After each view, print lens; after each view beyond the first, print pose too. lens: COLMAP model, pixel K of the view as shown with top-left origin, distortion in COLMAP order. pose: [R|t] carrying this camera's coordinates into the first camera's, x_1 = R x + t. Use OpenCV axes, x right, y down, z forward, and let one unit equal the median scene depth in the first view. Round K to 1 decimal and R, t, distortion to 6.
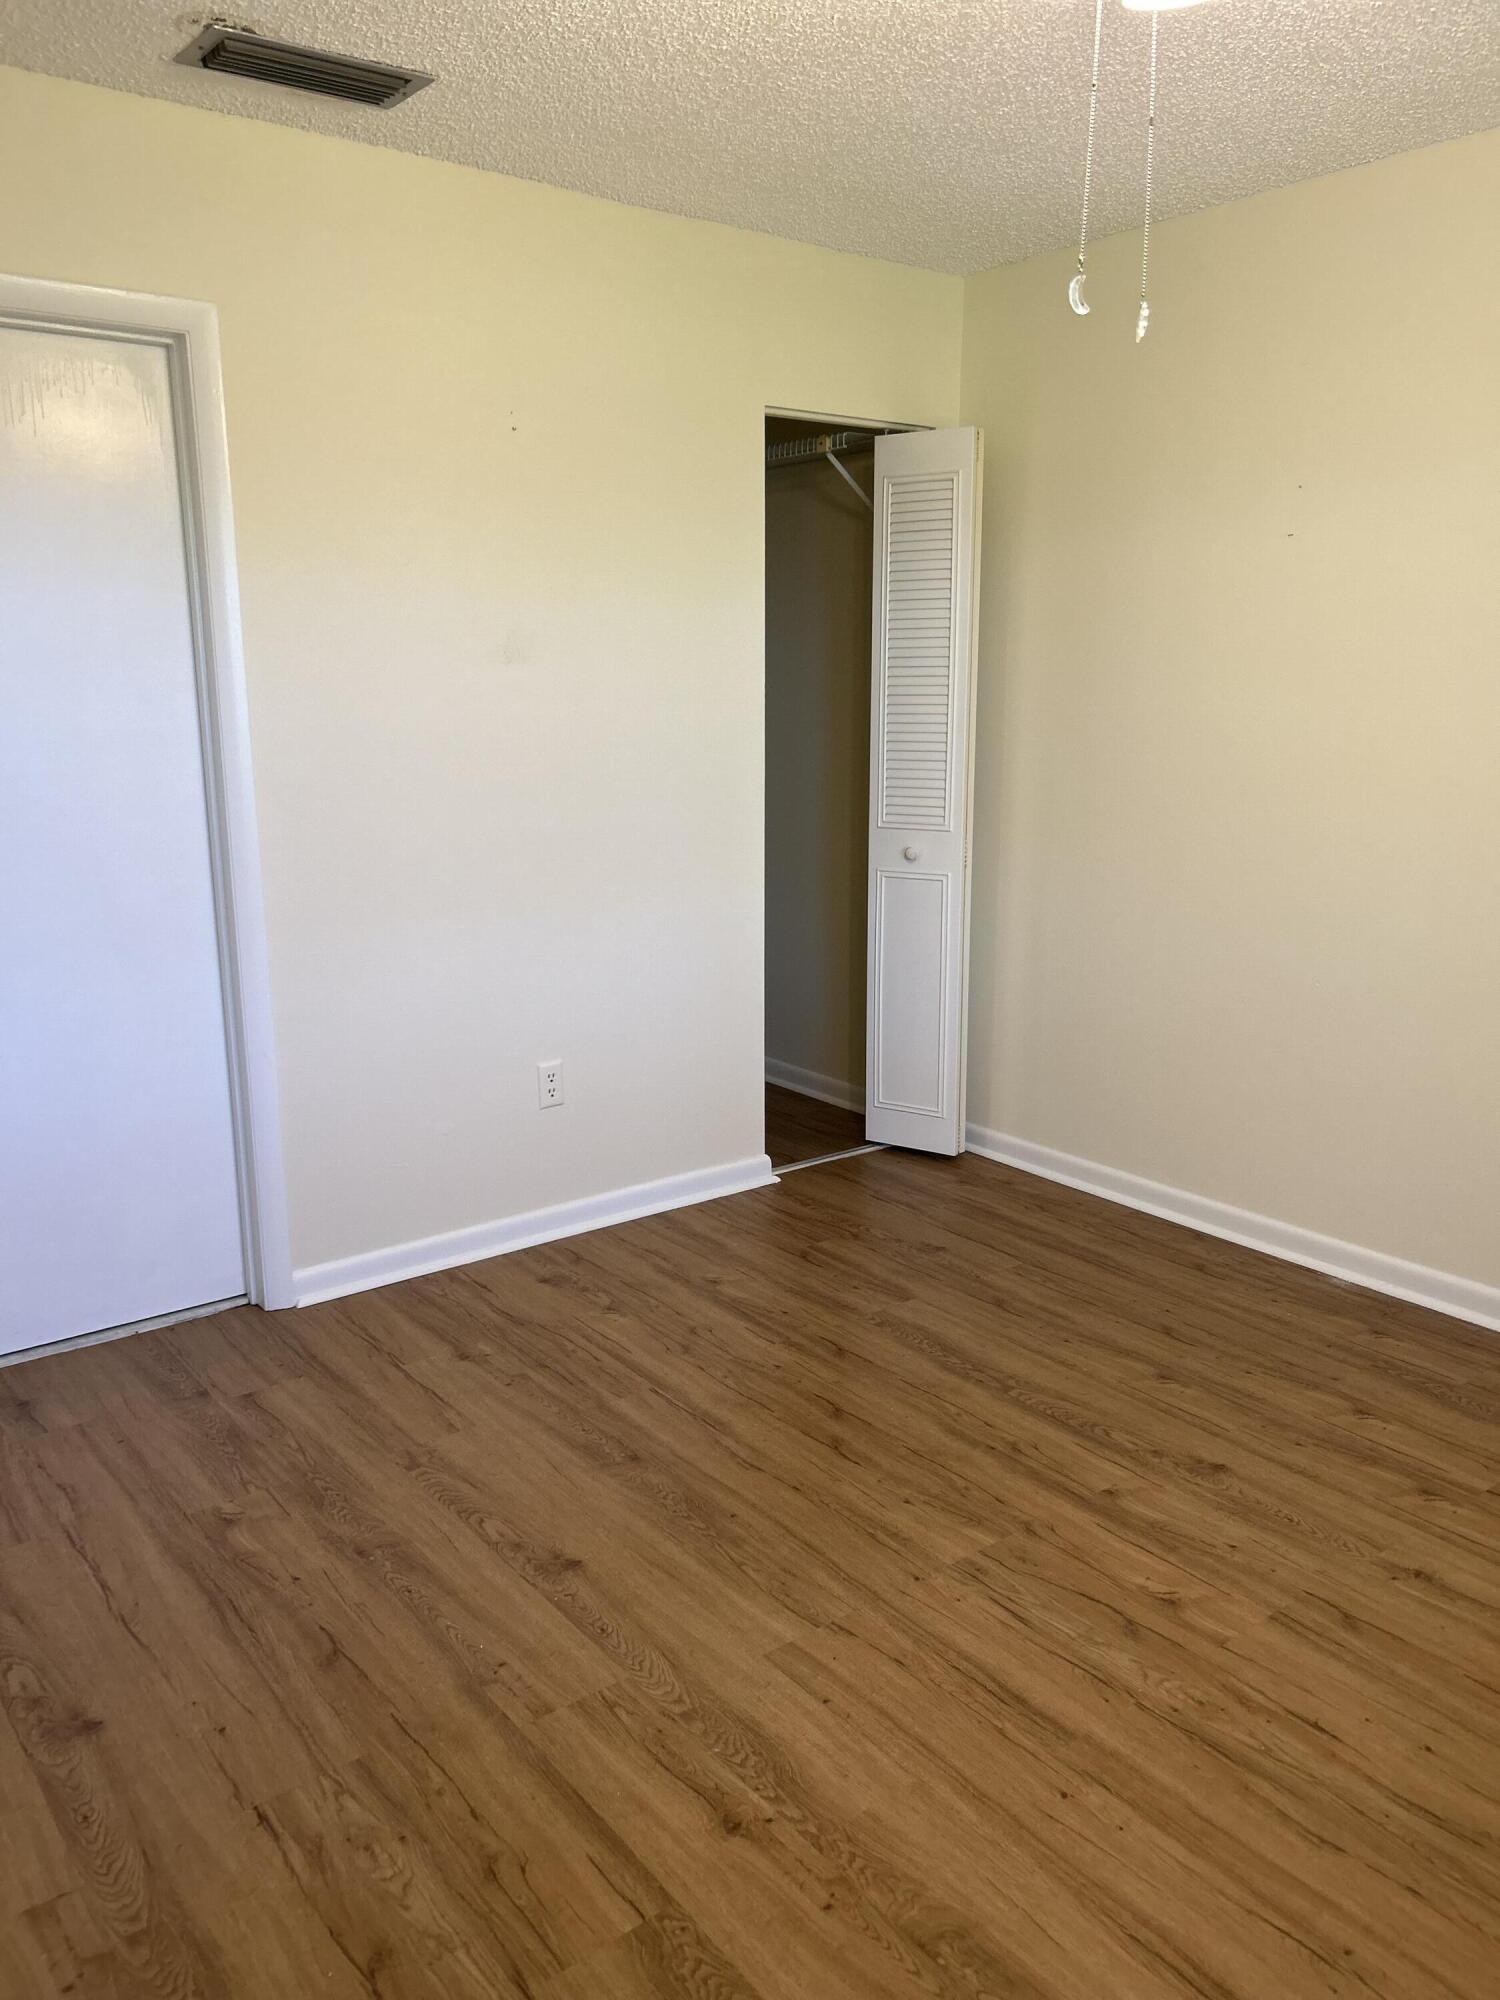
lens RADIAL K [[1515.3, 0, 731.6], [0, 1515.3, 988.7], [0, 0, 1]] dist [0.029165, -0.033076]
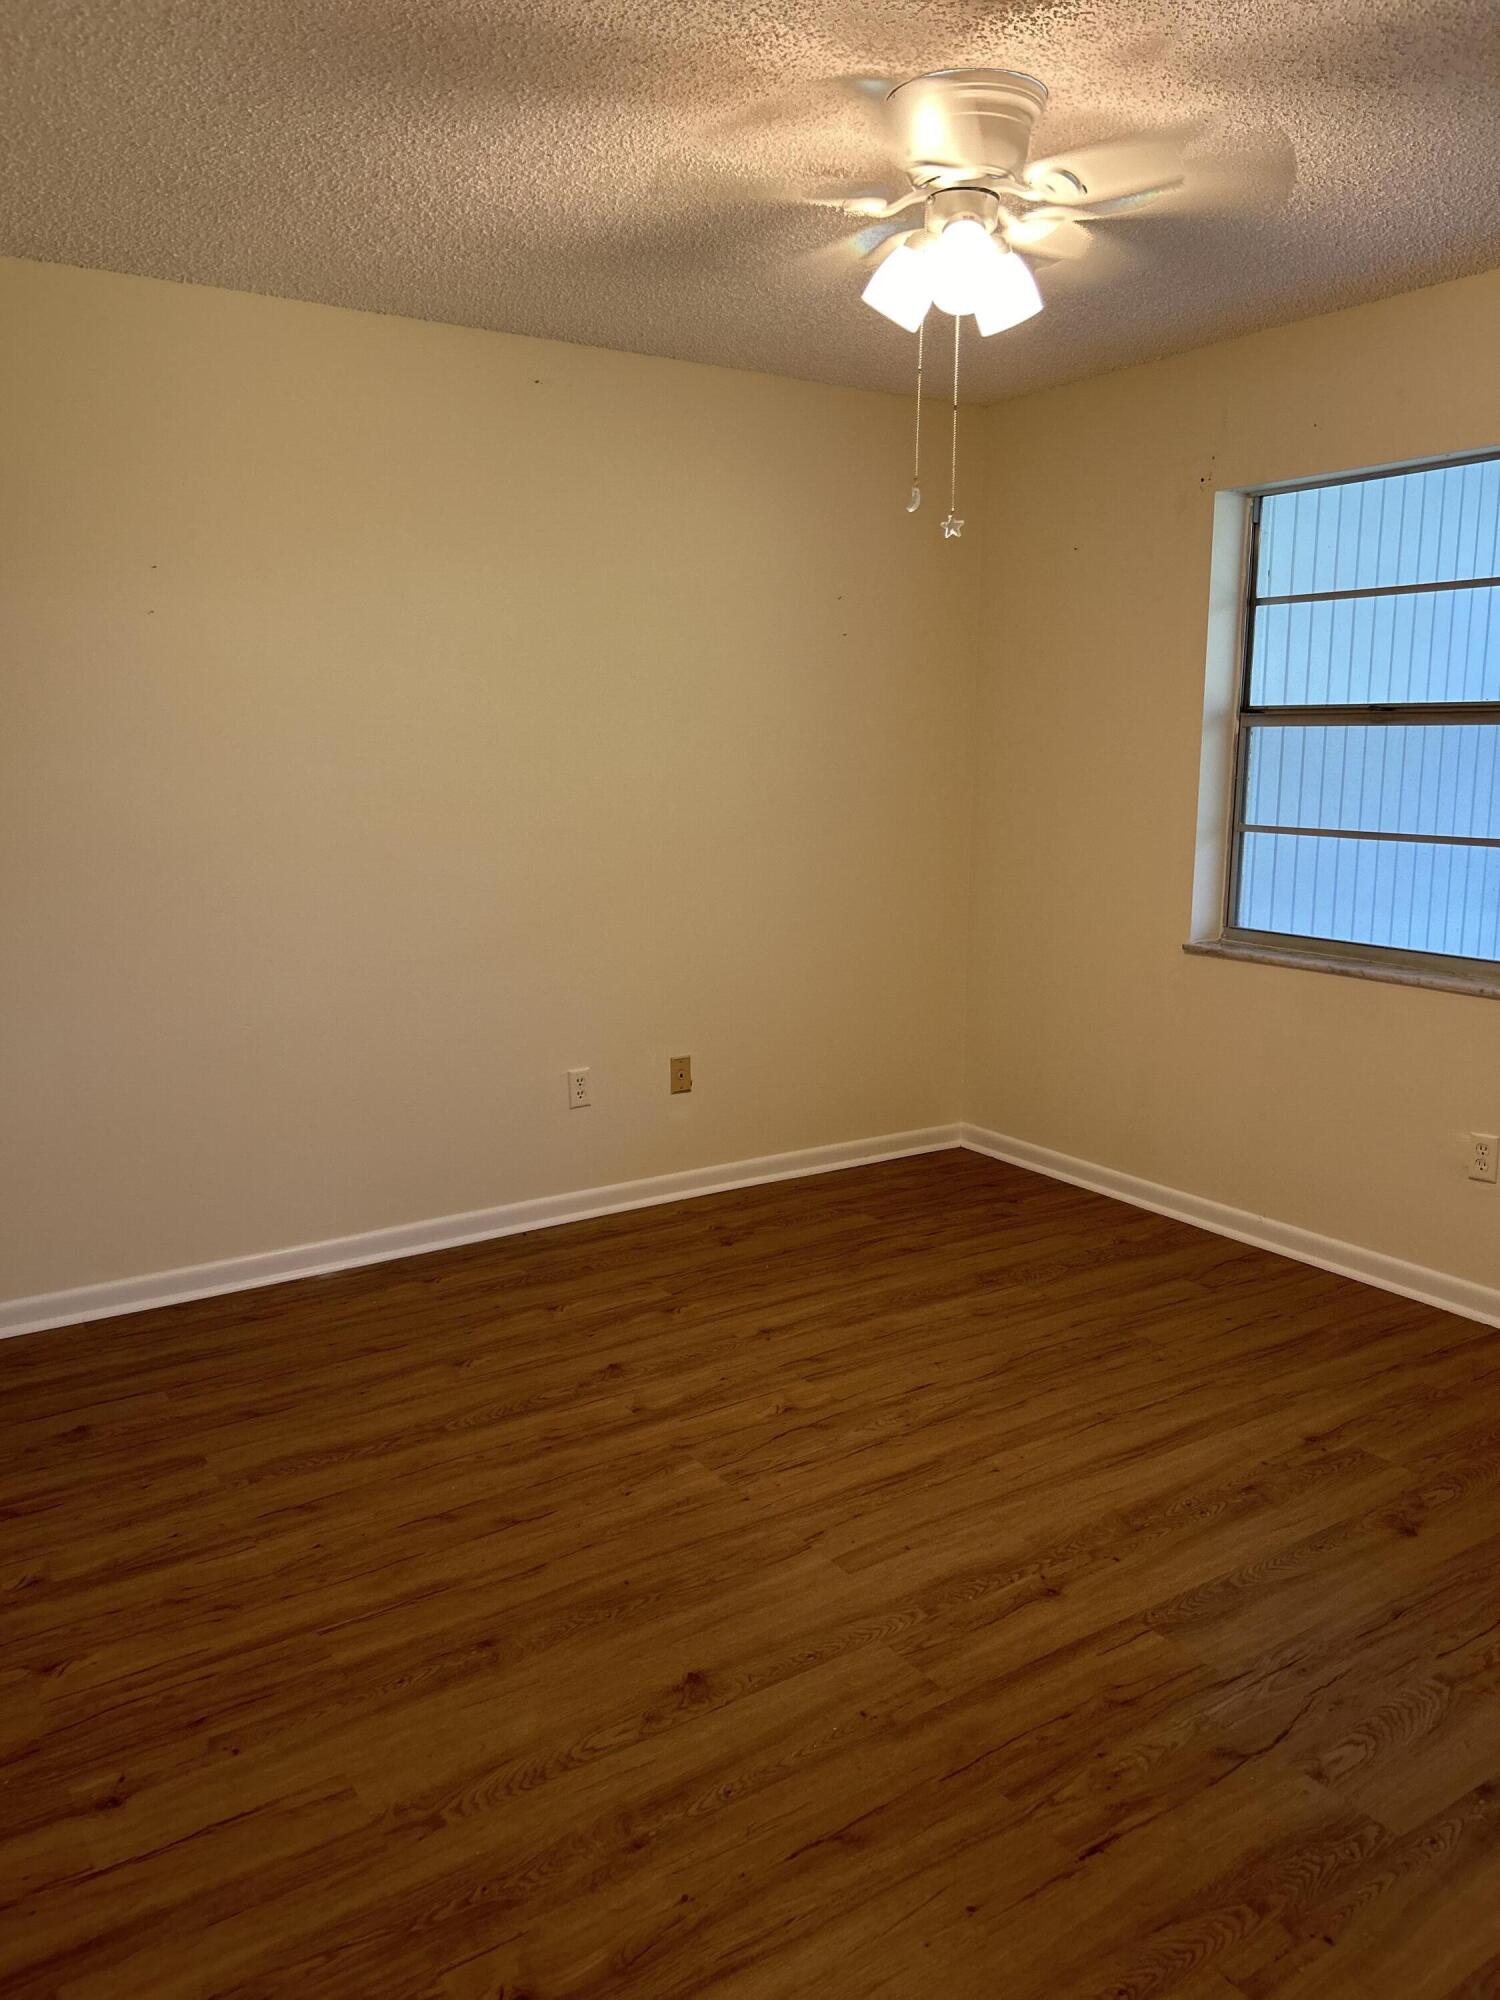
lens RADIAL K [[1515.3, 0, 739.3], [0, 1515.3, 1004.6], [0, 0, 1]] dist [0.029165, -0.033076]
pose [[0.069281, -0.178394, 0.981517, -0.944787], [0.209144, 0.964614, 0.160560, -0.173707], [-0.975428, 0.194155, 0.104139, 0.774328]]
